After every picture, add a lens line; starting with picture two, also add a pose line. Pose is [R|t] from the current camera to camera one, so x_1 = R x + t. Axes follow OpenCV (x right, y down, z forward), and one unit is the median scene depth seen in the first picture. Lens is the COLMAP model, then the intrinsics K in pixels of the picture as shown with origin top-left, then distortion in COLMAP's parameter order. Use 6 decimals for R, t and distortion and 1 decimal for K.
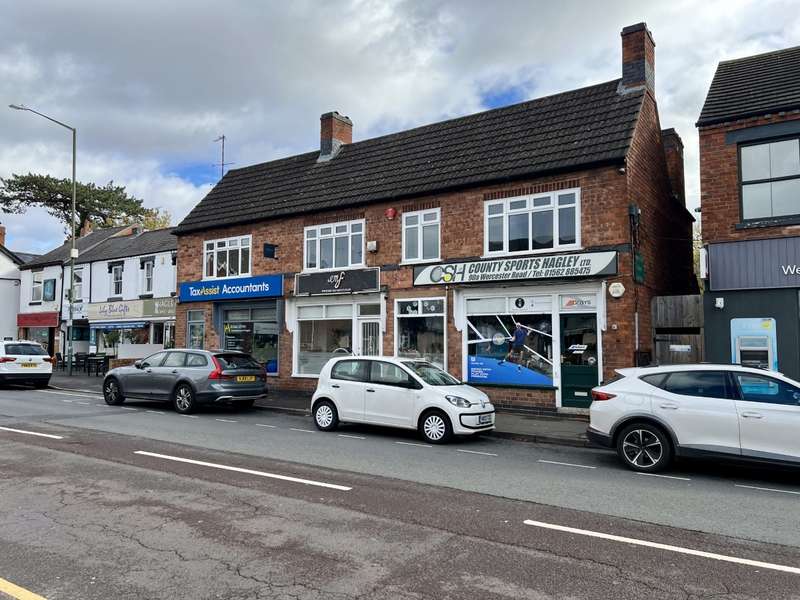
lens RADIAL K [[595.7, 0, 389.1], [0, 595.7, 314.2], [0, 0, 1]] dist [0.085514, -0.078656]
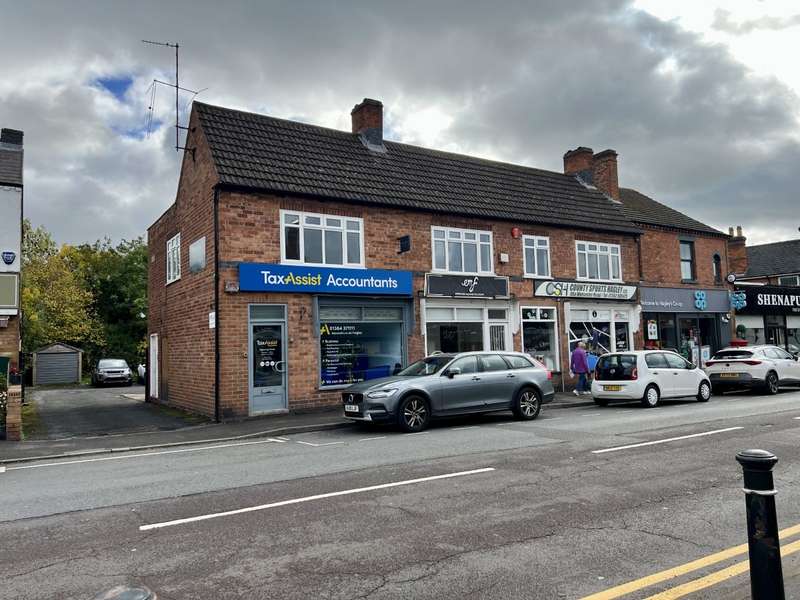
lens RADIAL K [[595.7, 0, 389.1], [0, 595.7, 314.2], [0, 0, 1]] dist [0.085514, -0.078656]
pose [[0.396701, 0.039829, 0.917084, -1.181484], [-0.011749, 0.999197, -0.038313, 0.039010], [-0.917873, 0.004424, 0.396850, 0.773789]]
